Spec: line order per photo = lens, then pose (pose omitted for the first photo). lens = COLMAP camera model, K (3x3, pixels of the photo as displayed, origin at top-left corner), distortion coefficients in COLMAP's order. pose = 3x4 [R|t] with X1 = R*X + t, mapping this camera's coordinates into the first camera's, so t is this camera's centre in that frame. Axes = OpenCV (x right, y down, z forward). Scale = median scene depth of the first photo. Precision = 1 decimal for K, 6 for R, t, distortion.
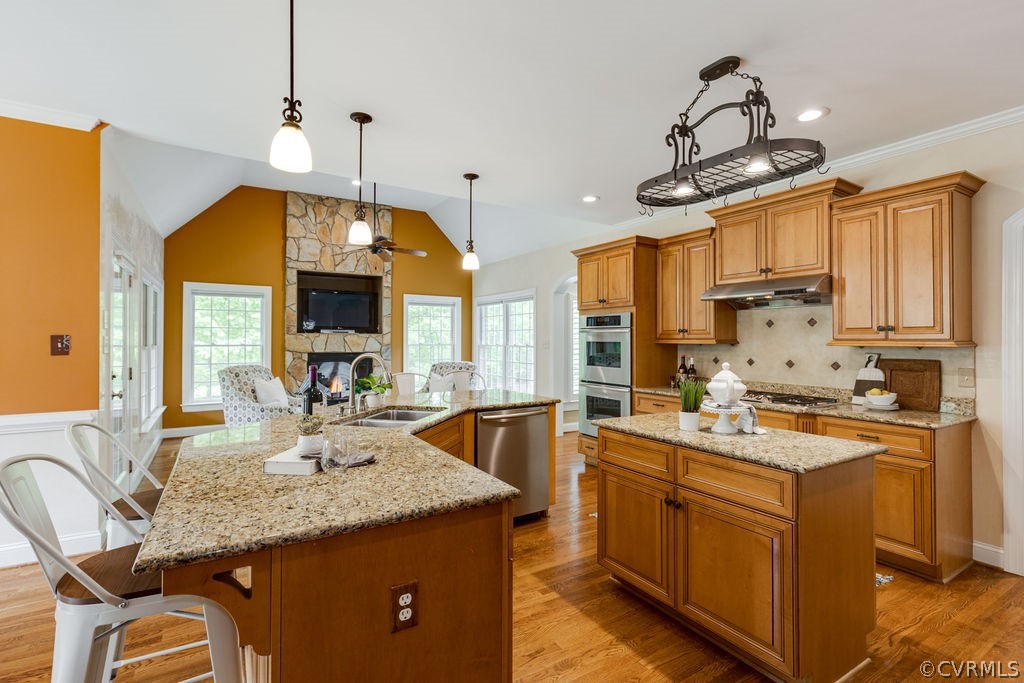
lens RADIAL K [[461.4, 0, 515.1], [0, 461.4, 334.5], [0, 0, 1]] dist [0.011501, -0.001127]
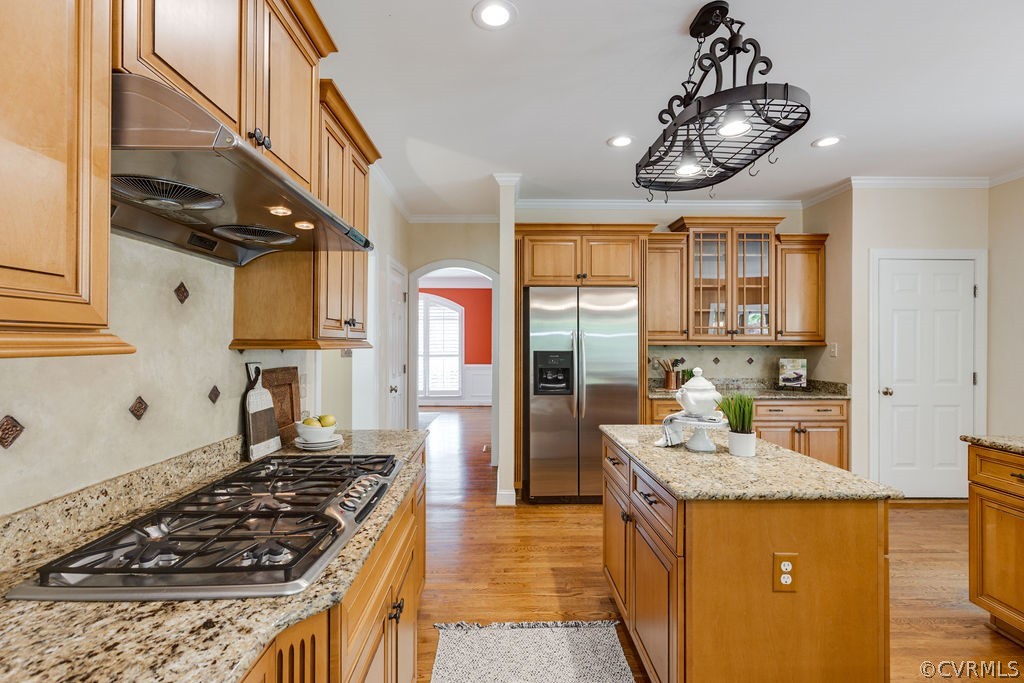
lens RADIAL K [[461.4, 0, 503.4], [0, 461.4, 343.7], [0, 0, 1]] dist [0.011501, -0.001127]
pose [[-0.853000, -0.004098, 0.521895, 0.159864], [-0.010550, 0.999900, -0.009393, 0.014179], [-0.521804, -0.013519, -0.852958, 0.956930]]
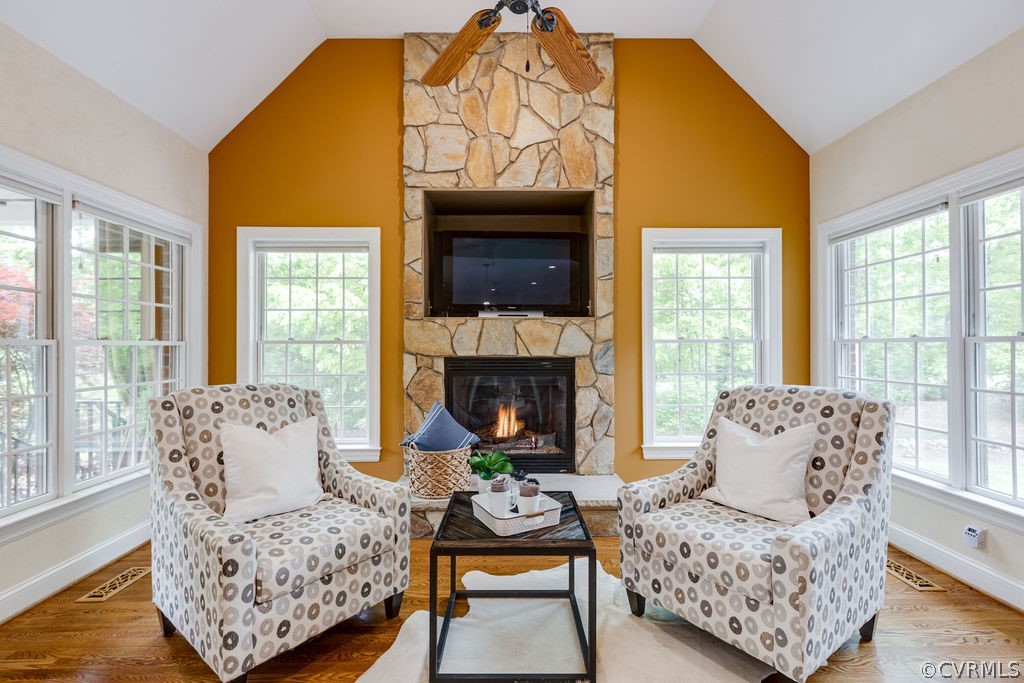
lens RADIAL K [[461.4, 0, 506.2], [0, 461.4, 343.3], [0, 0, 1]] dist [0.011501, -0.001127]
pose [[0.850476, -0.008465, -0.525946, -0.207483], [0.011563, 0.999930, 0.002604, 0.038647], [0.525887, -0.008296, 0.850514, 0.959786]]
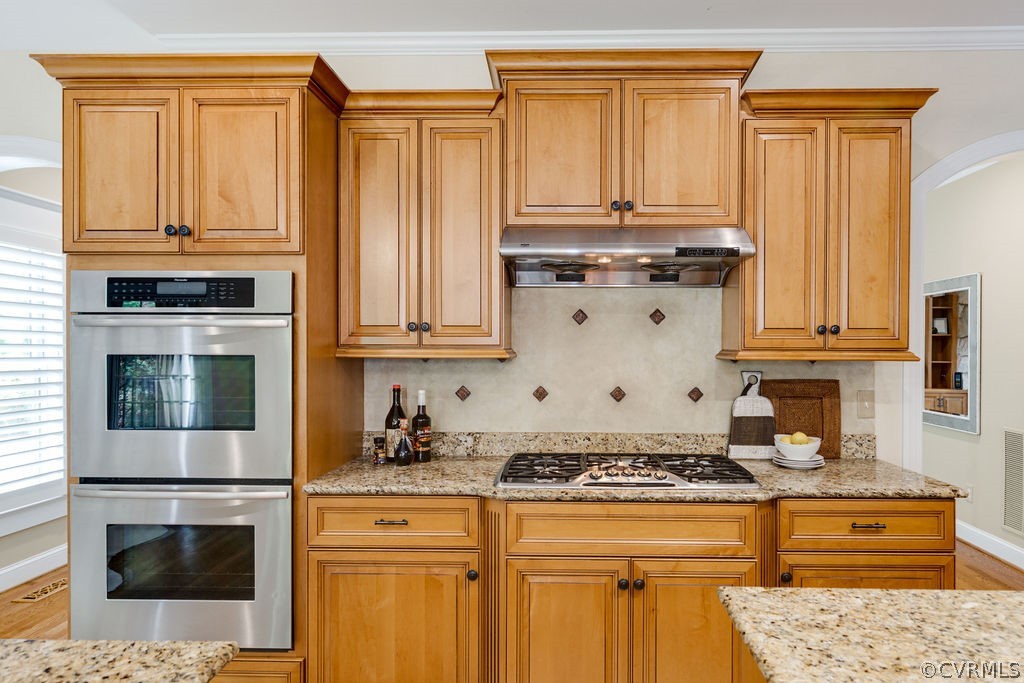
lens RADIAL K [[636.8, 0, 552.2], [0, 636.8, 351.3], [0, 0, 1]] dist [0.008915, 0.000365]
pose [[0.558355, -0.005681, 0.829583, -0.042682], [-0.010211, 0.999854, 0.013719, 0.004293], [-0.829540, -0.016131, 0.558215, 0.546940]]
